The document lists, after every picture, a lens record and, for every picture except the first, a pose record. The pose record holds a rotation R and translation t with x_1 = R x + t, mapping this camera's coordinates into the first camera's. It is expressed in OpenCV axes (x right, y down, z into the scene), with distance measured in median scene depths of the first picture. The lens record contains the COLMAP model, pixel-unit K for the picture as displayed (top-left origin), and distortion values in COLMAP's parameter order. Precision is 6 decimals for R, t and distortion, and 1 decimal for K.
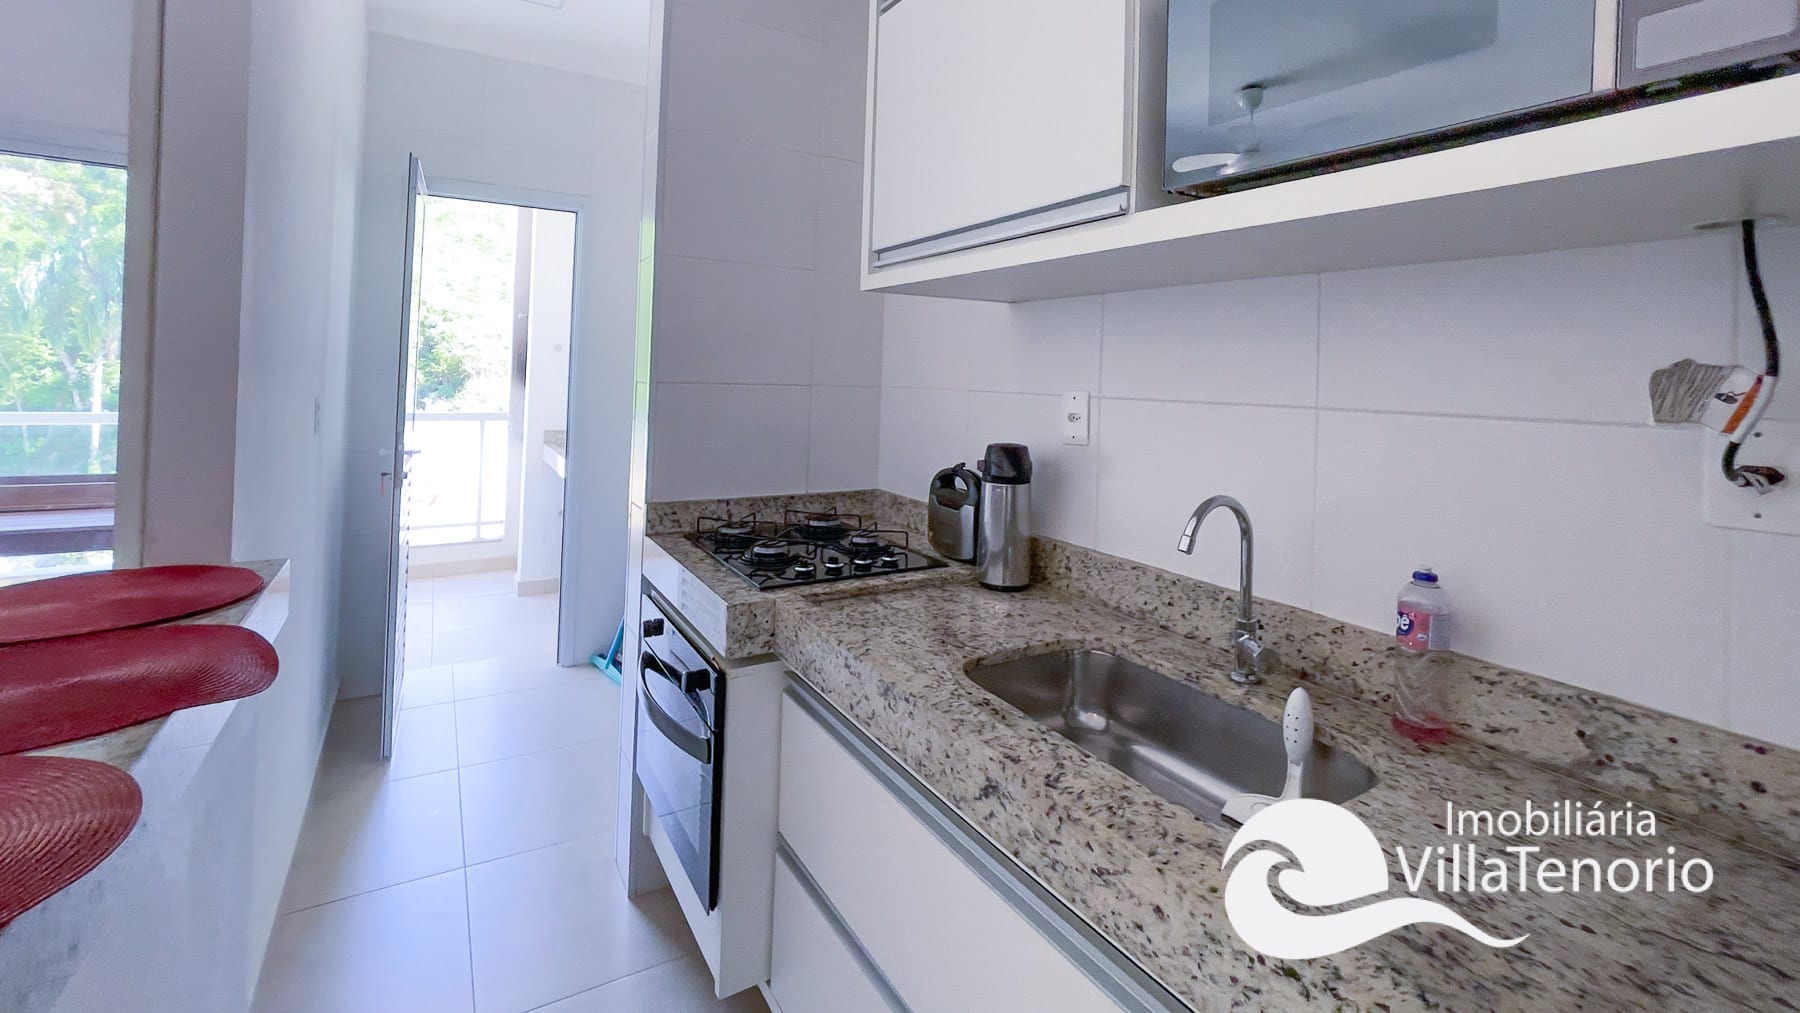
lens RADIAL K [[775.0, 0, 893.3], [0, 775.0, 364.9], [0, 0, 1]] dist [-0.010123, 0.003608]
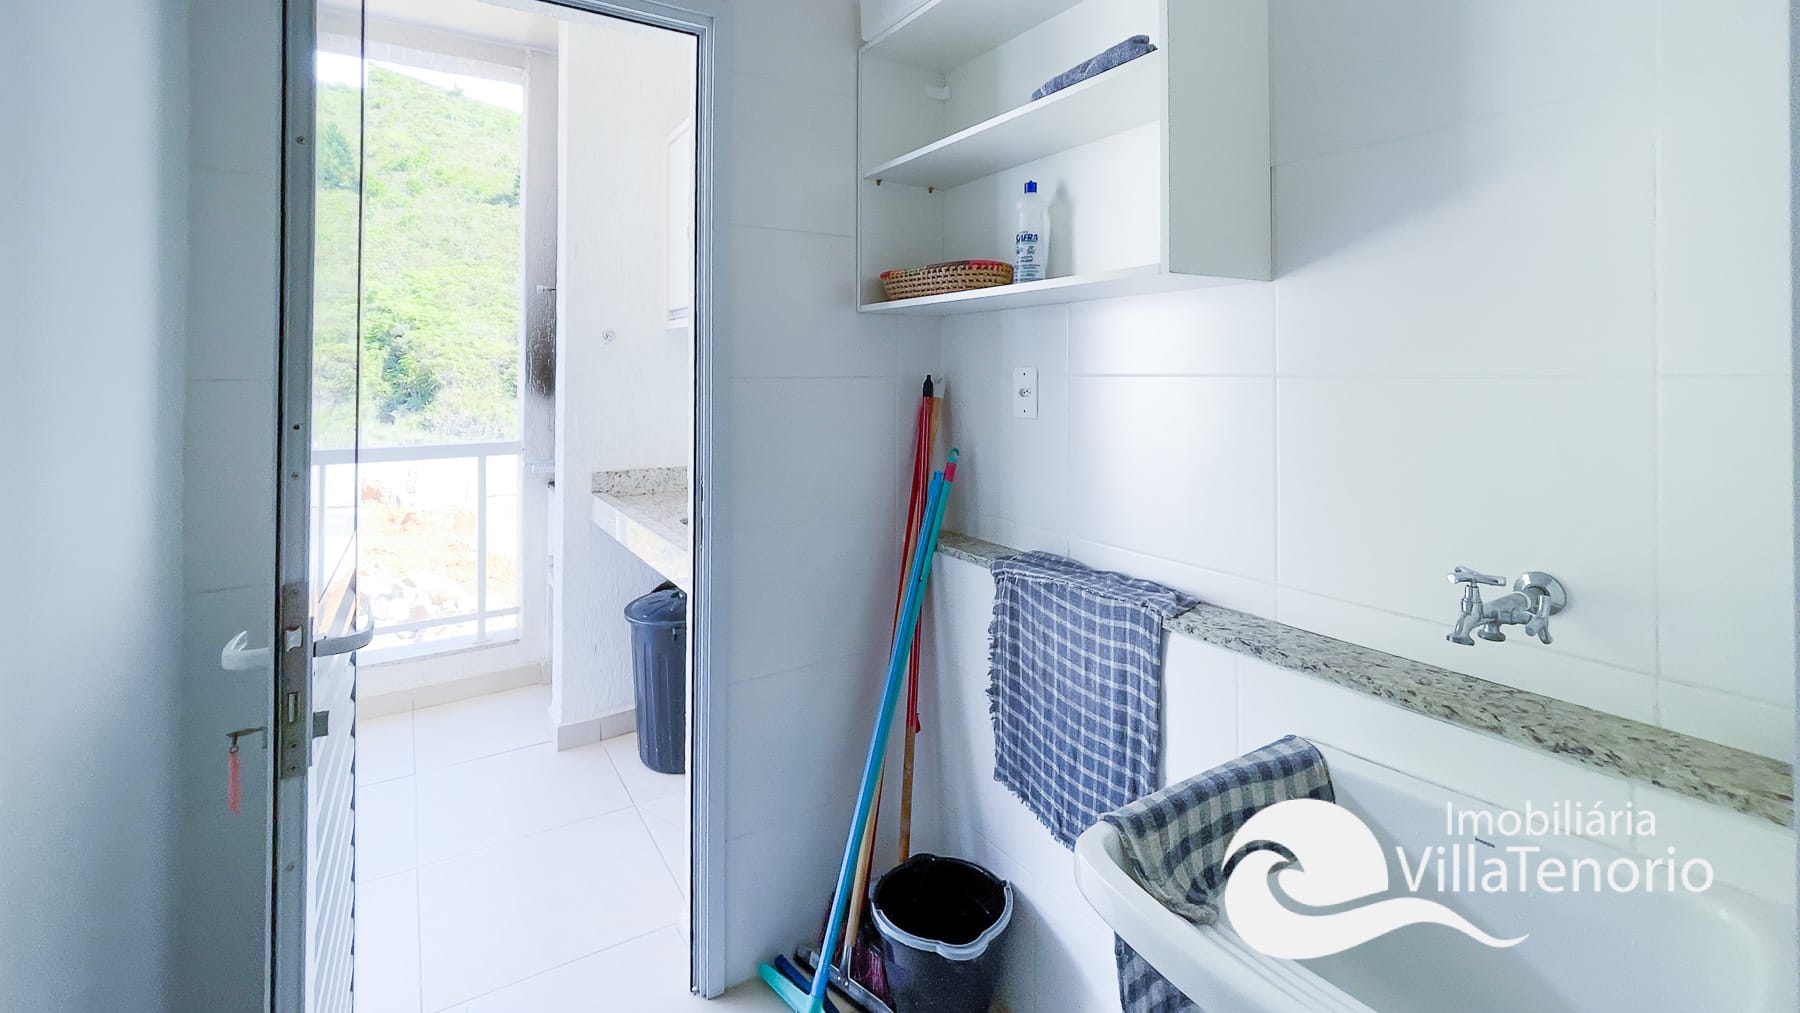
lens RADIAL K [[775.0, 0, 899.2], [0, 775.0, 367.5], [0, 0, 1]] dist [-0.010123, 0.003608]
pose [[0.998910, -0.029952, 0.035792, -0.767684], [0.029683, 0.999527, 0.008011, 0.014541], [-0.036015, -0.006940, 0.999327, 1.288124]]
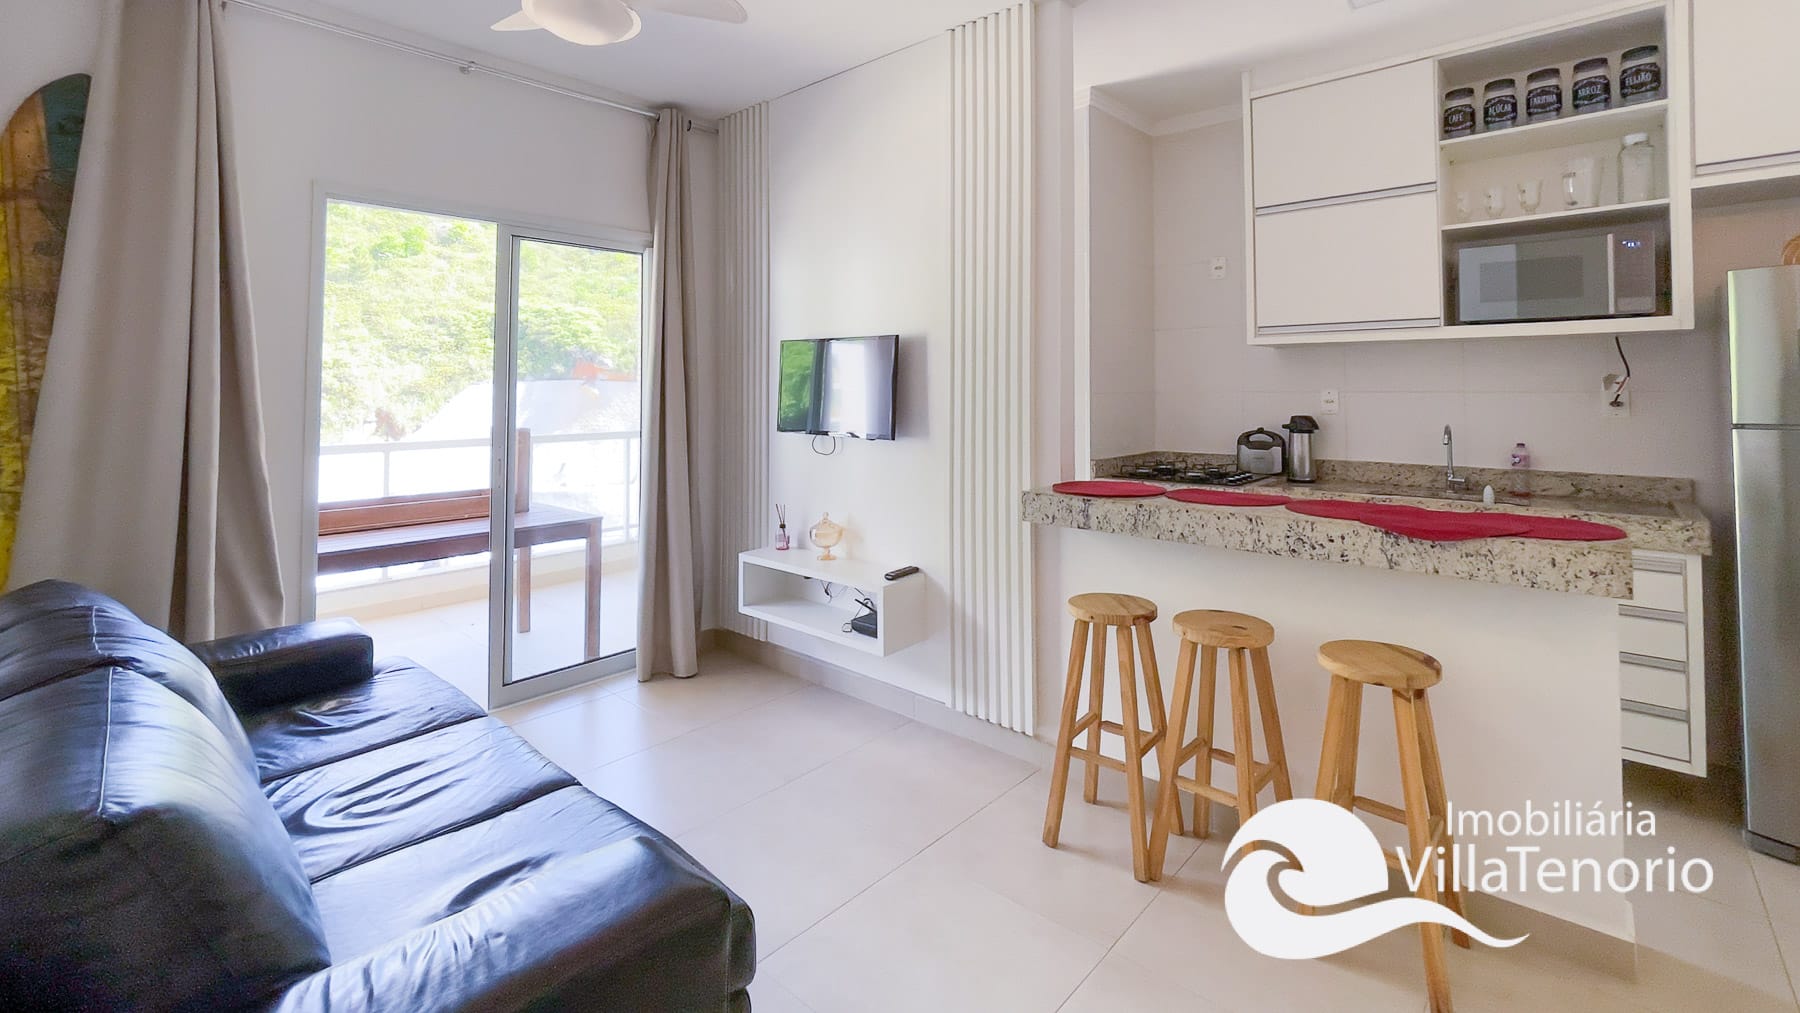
lens RADIAL K [[775.0, 0, 902.0], [0, 775.0, 364.0], [0, 0, 1]] dist [-0.010123, 0.003608]
pose [[0.954553, -0.021571, 0.297260, -1.776651], [0.026419, 0.999575, -0.012299, -0.050549], [-0.296869, 0.019593, 0.954717, -0.831916]]
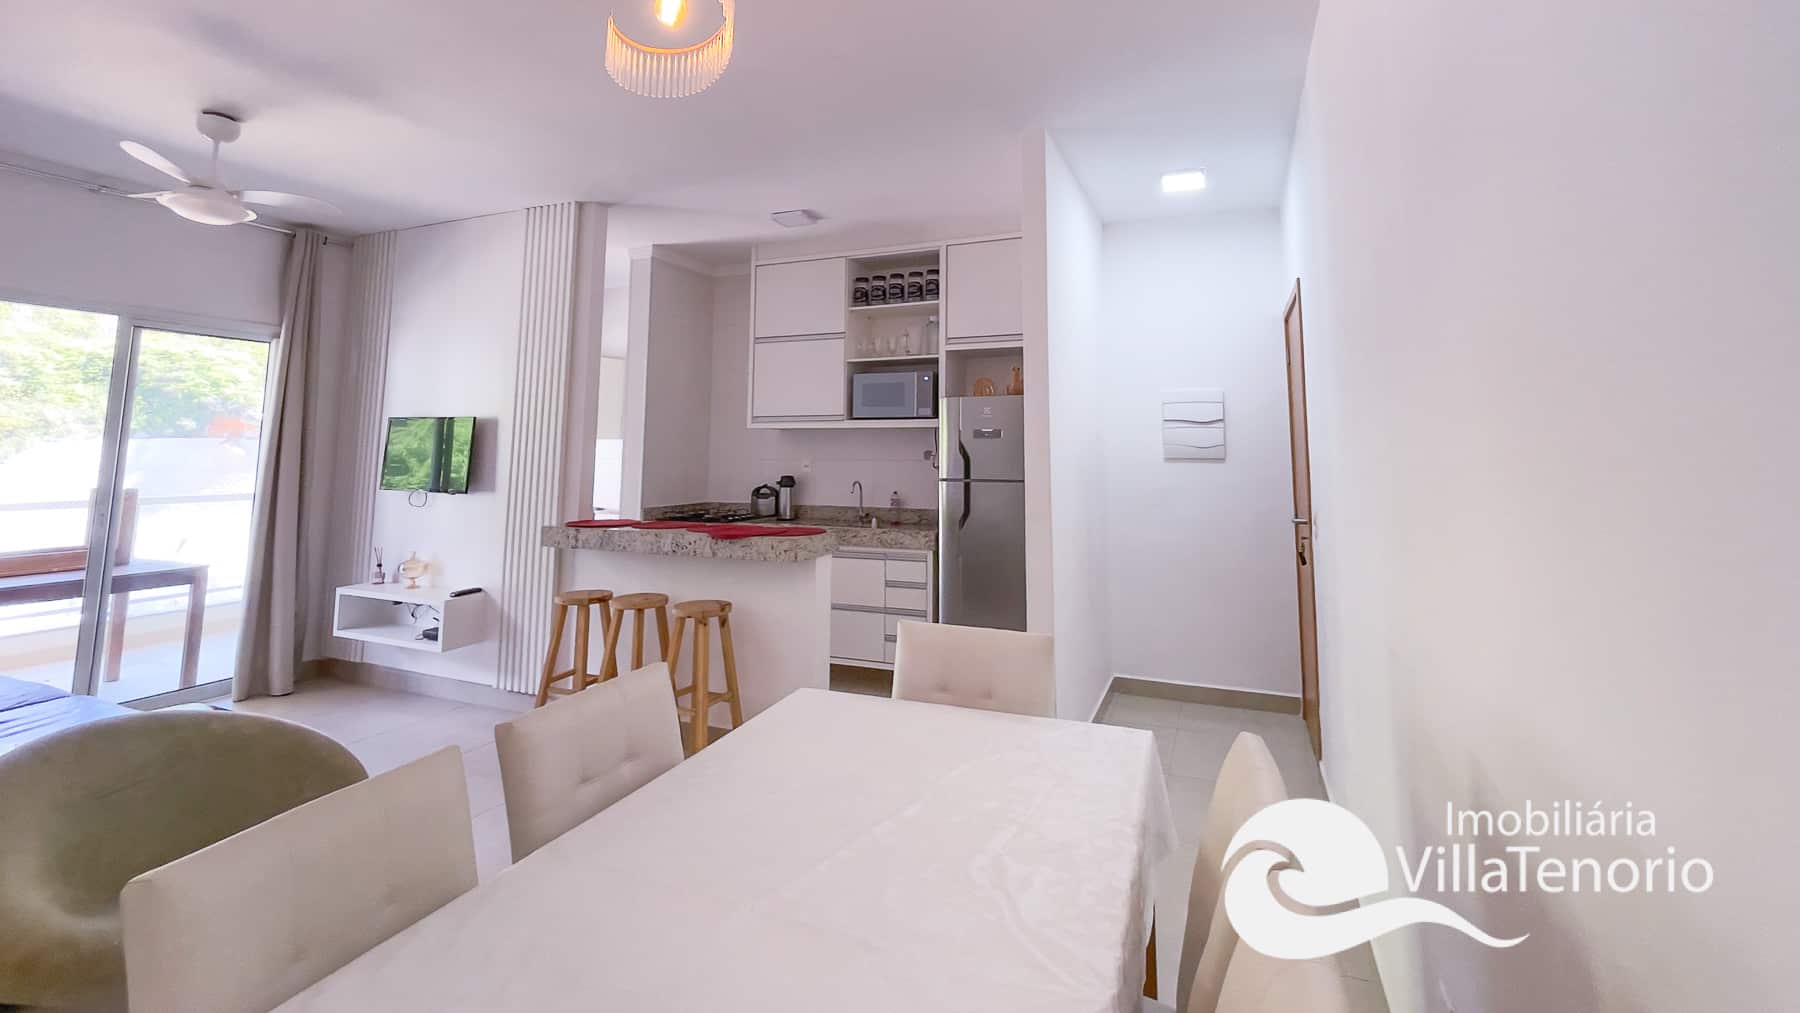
lens RADIAL K [[775.0, 0, 905.2], [0, 775.0, 363.1], [0, 0, 1]] dist [-0.010123, 0.003608]
pose [[0.806691, 0.041564, 0.589510, -1.578432], [0.013175, 0.996011, -0.088254, -0.083863], [-0.590826, 0.078960, 0.802926, -2.192369]]
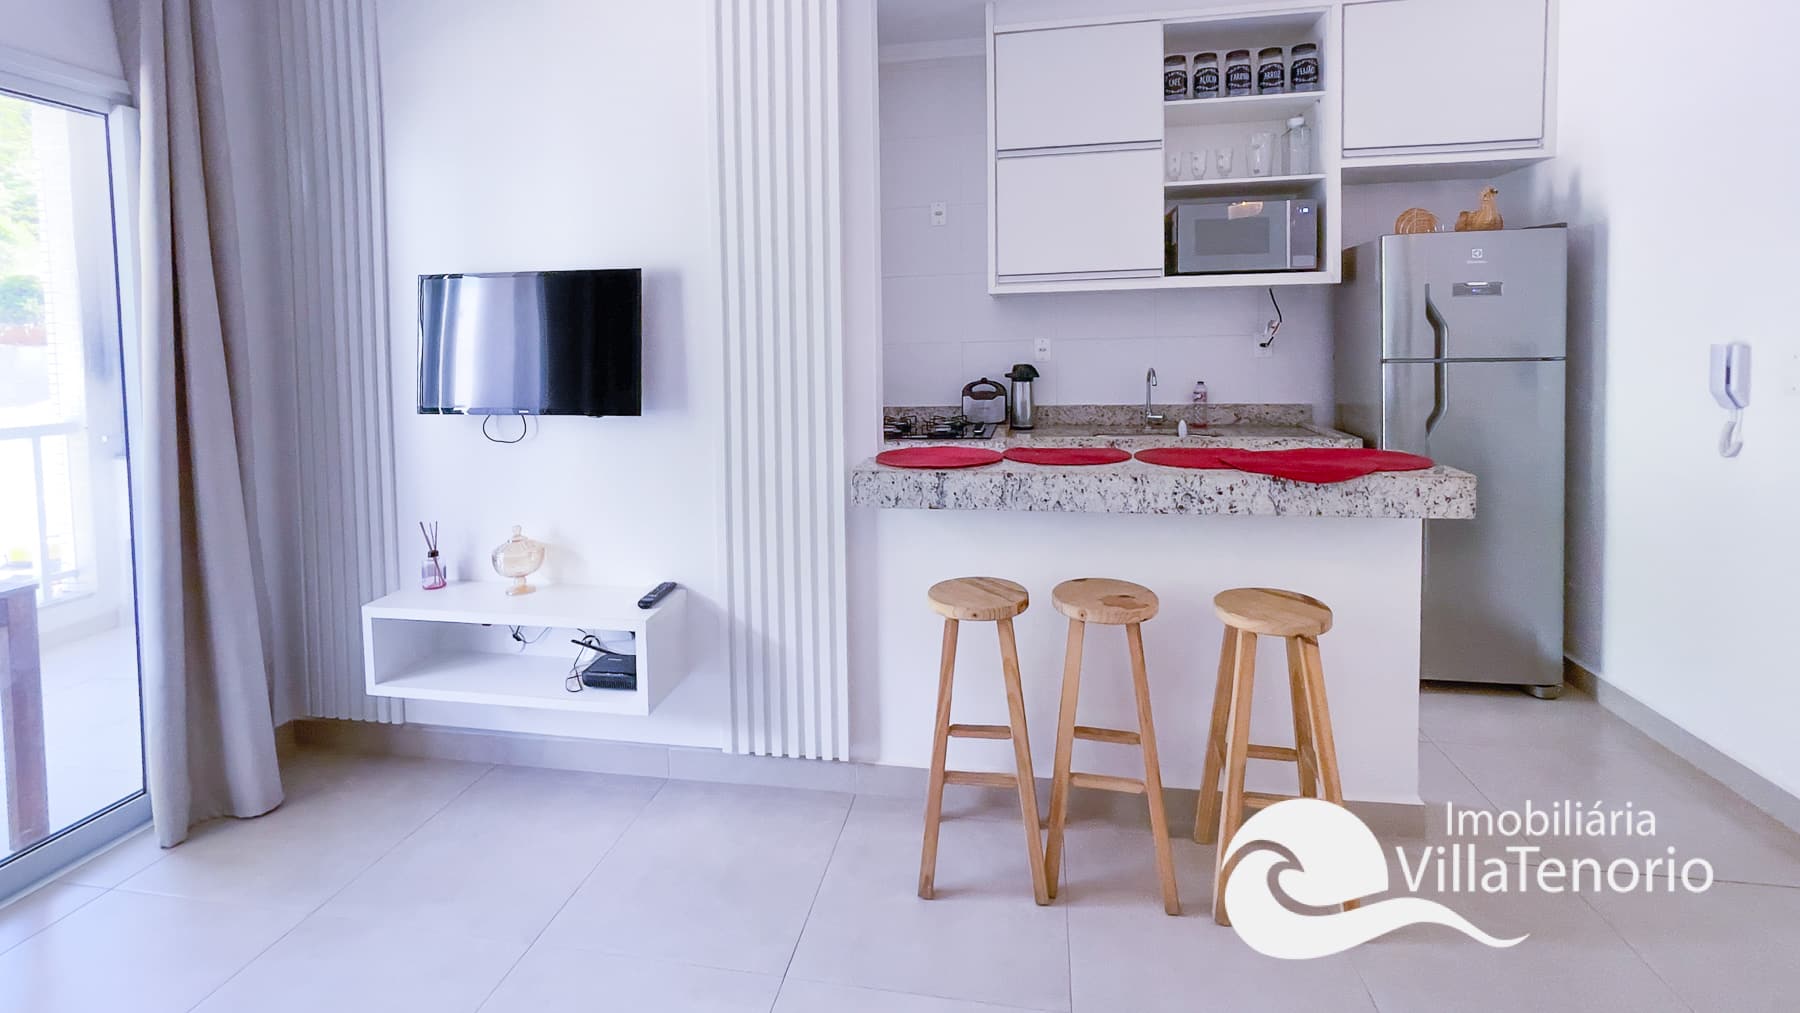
lens RADIAL K [[775.0, 0, 893.4], [0, 775.0, 368.5], [0, 0, 1]] dist [-0.010123, 0.003608]
pose [[0.654306, -0.072201, 0.752775, -1.991276], [0.030688, 0.997147, 0.068965, -0.053278], [-0.755607, -0.022023, 0.654655, -0.175205]]
